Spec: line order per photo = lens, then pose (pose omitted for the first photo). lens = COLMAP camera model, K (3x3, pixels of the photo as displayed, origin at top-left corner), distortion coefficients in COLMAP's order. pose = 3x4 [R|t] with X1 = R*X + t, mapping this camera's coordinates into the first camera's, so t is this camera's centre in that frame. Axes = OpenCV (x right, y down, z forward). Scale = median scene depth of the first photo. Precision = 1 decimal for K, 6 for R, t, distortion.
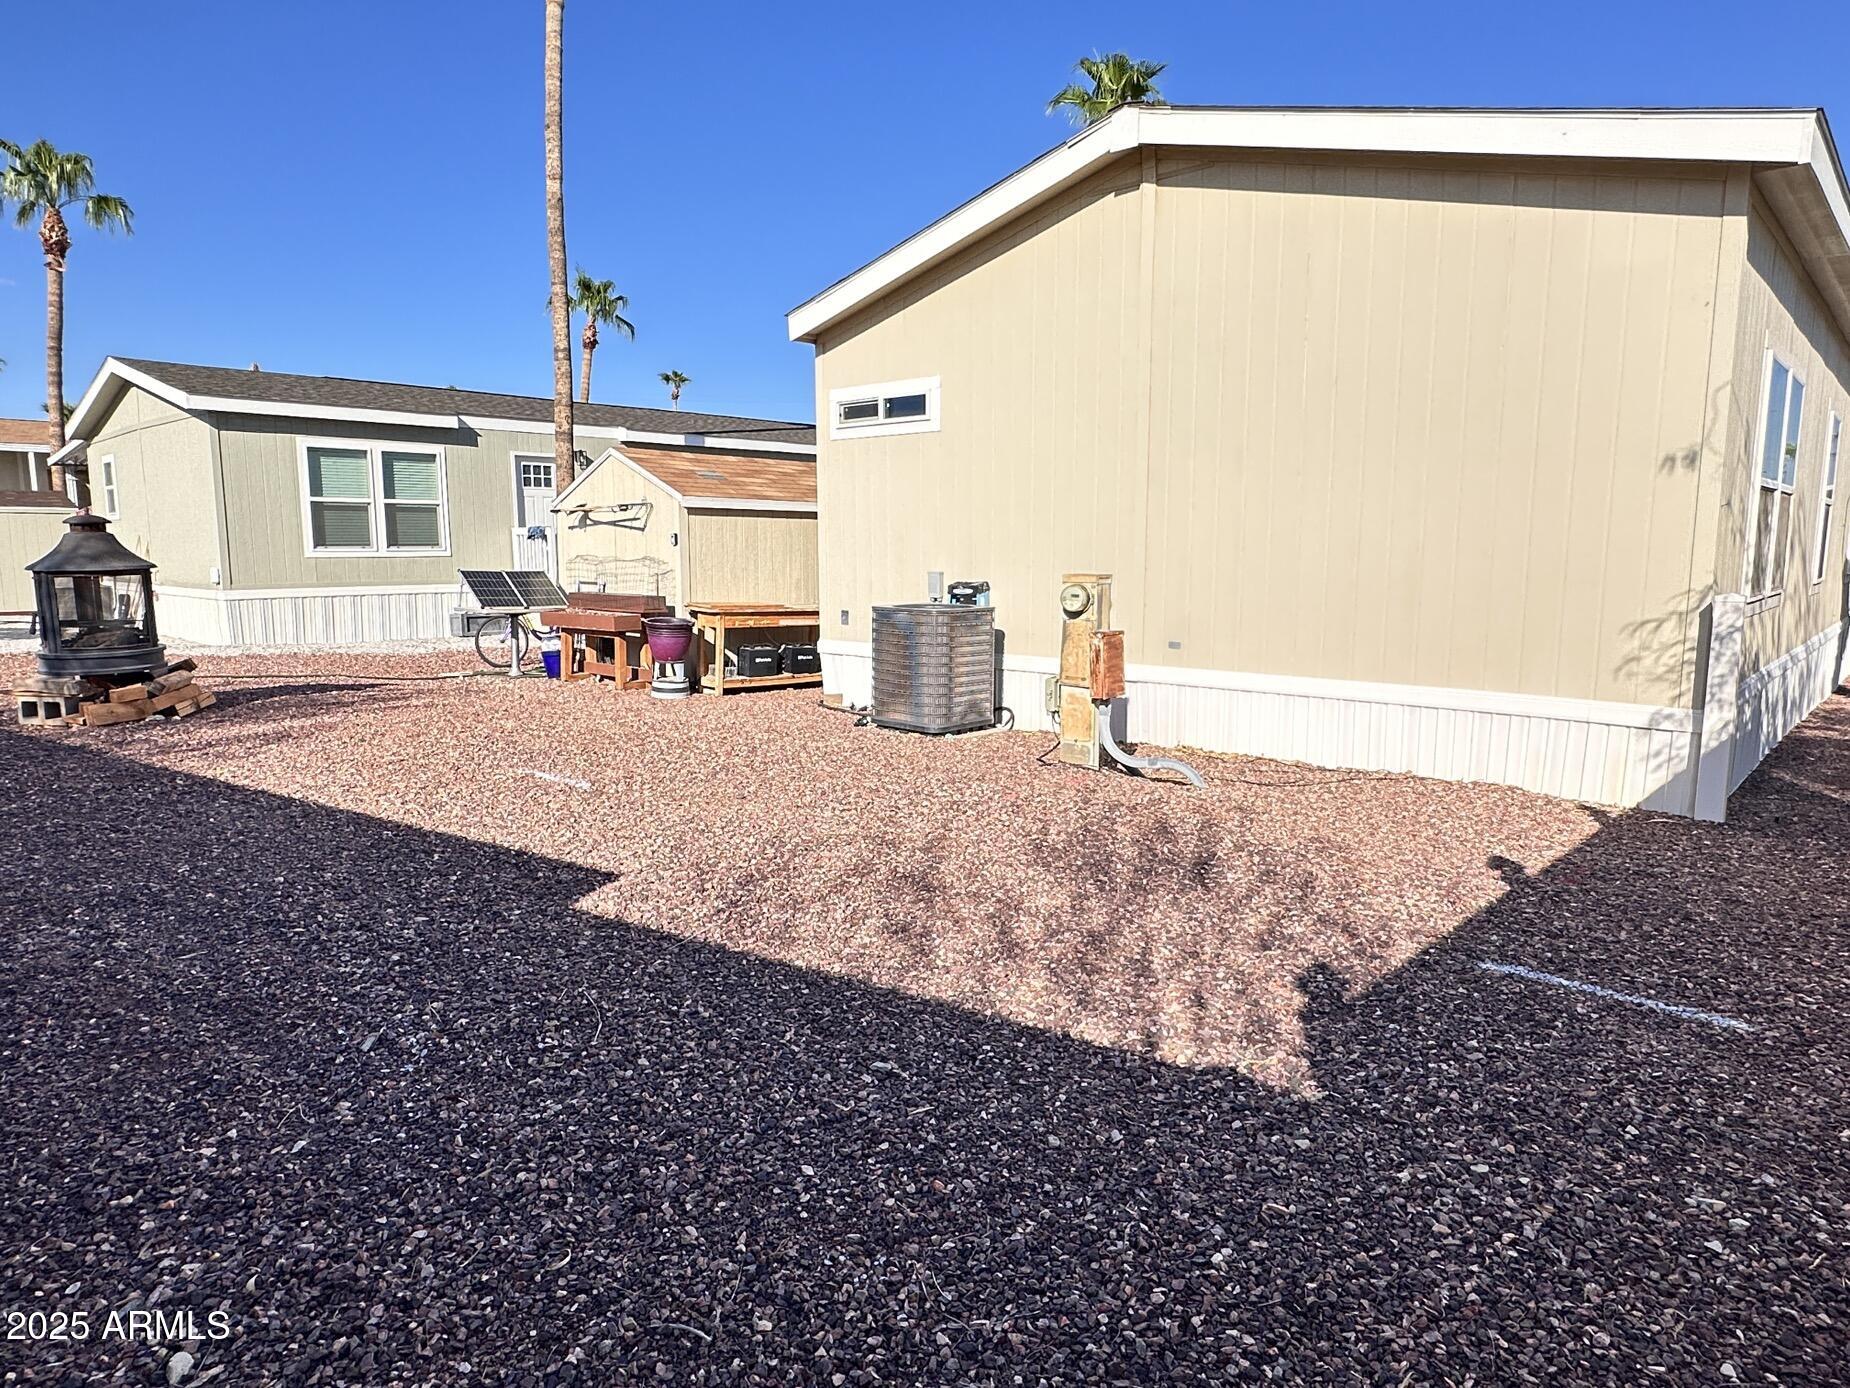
lens RADIAL K [[1150.6, 0, 925.0], [0, 1150.6, 694.0], [0, 0, 1]] dist [-0.000351, -0.004661]
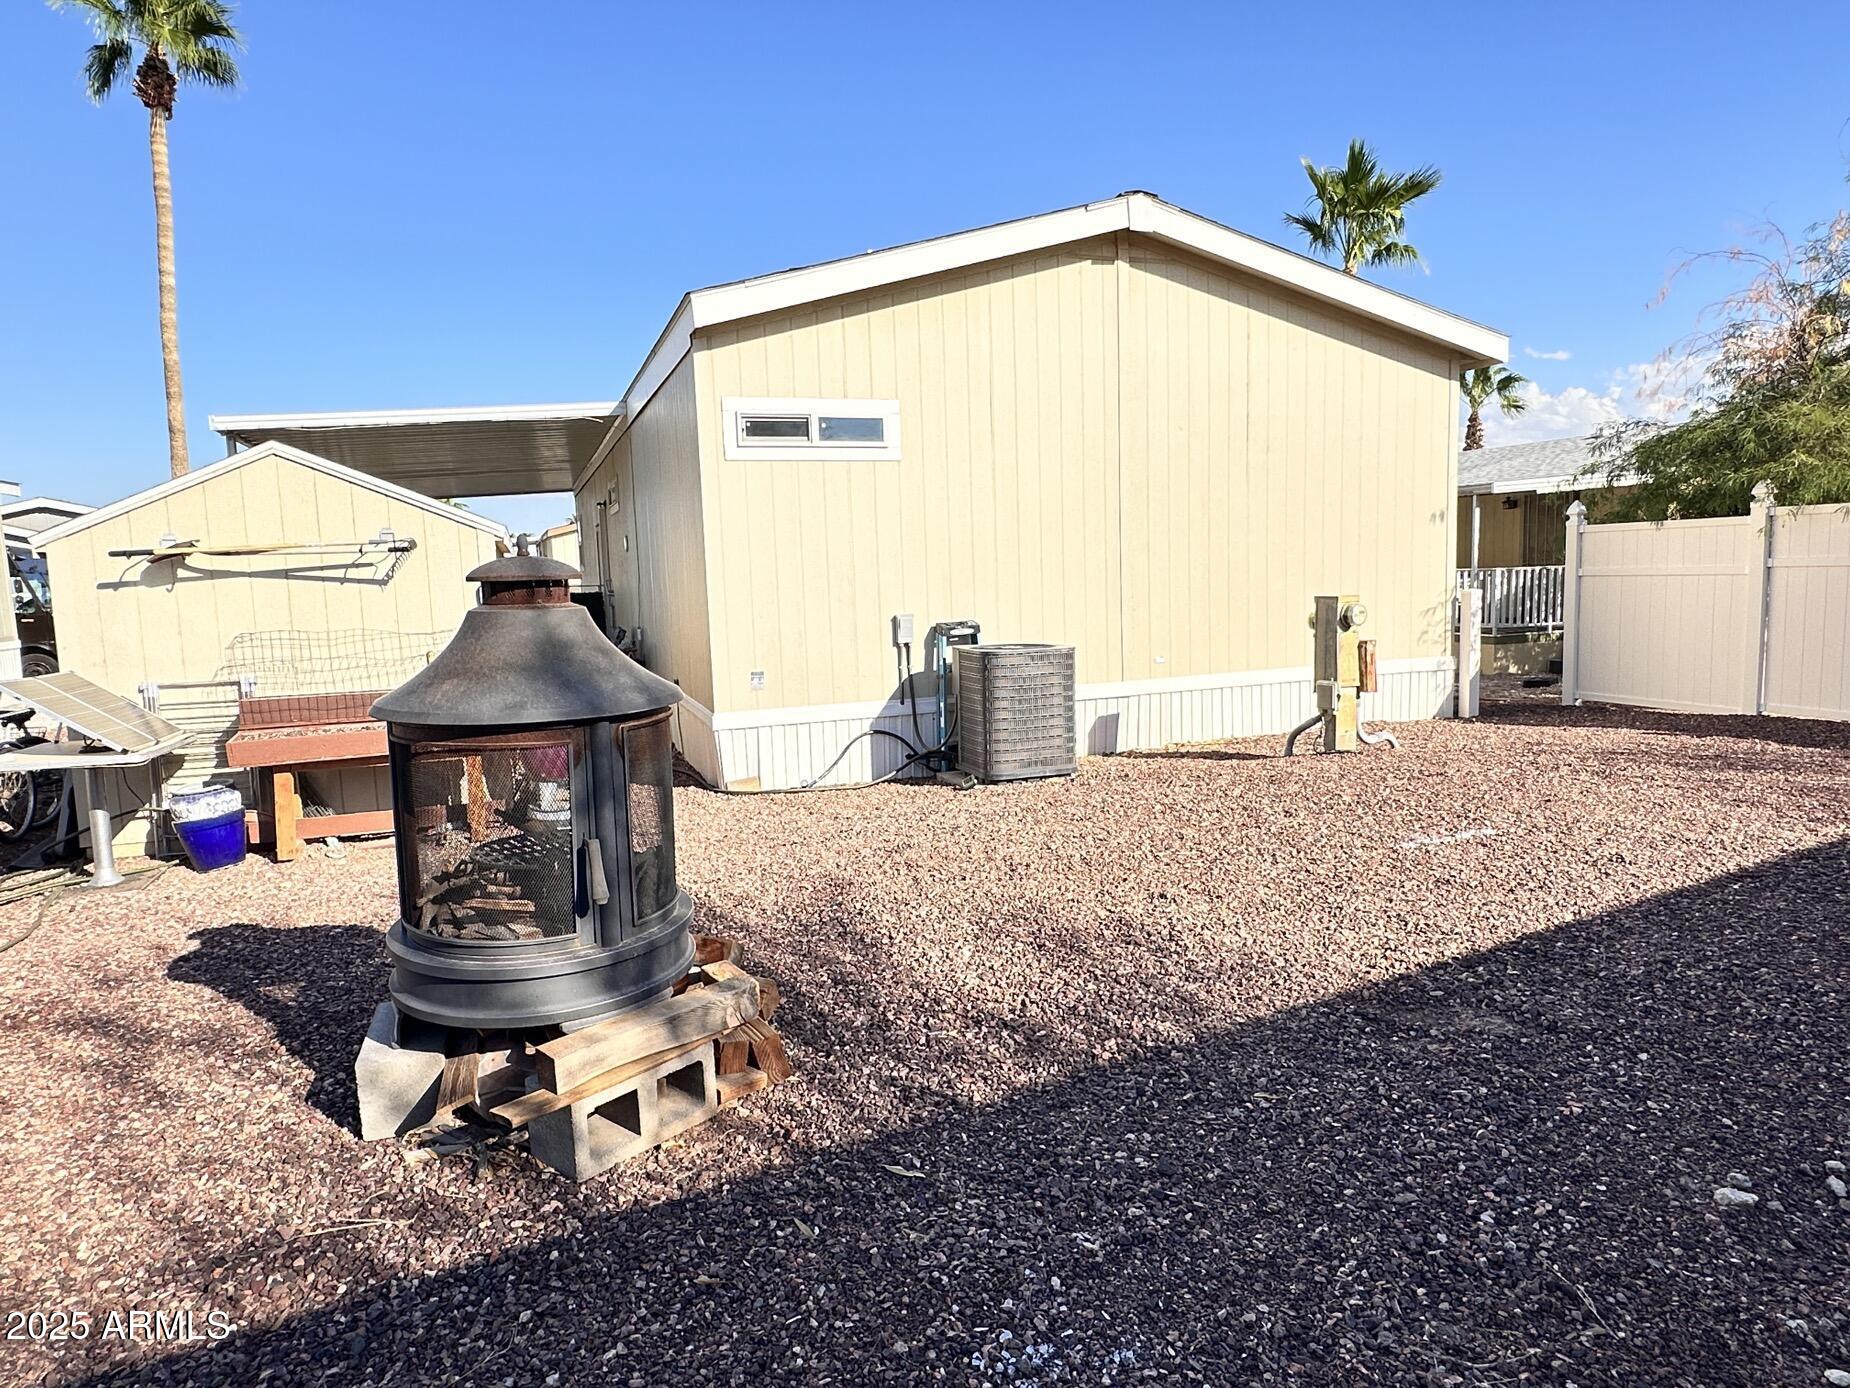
lens RADIAL K [[1150.6, 0, 925.0], [0, 1150.6, 694.0], [0, 0, 1]] dist [-0.000351, -0.004661]
pose [[0.449952, -0.131096, 0.883378, -0.810408], [0.135609, 0.987726, 0.077509, -0.113361], [-0.882697, 0.084918, 0.462207, 0.574497]]
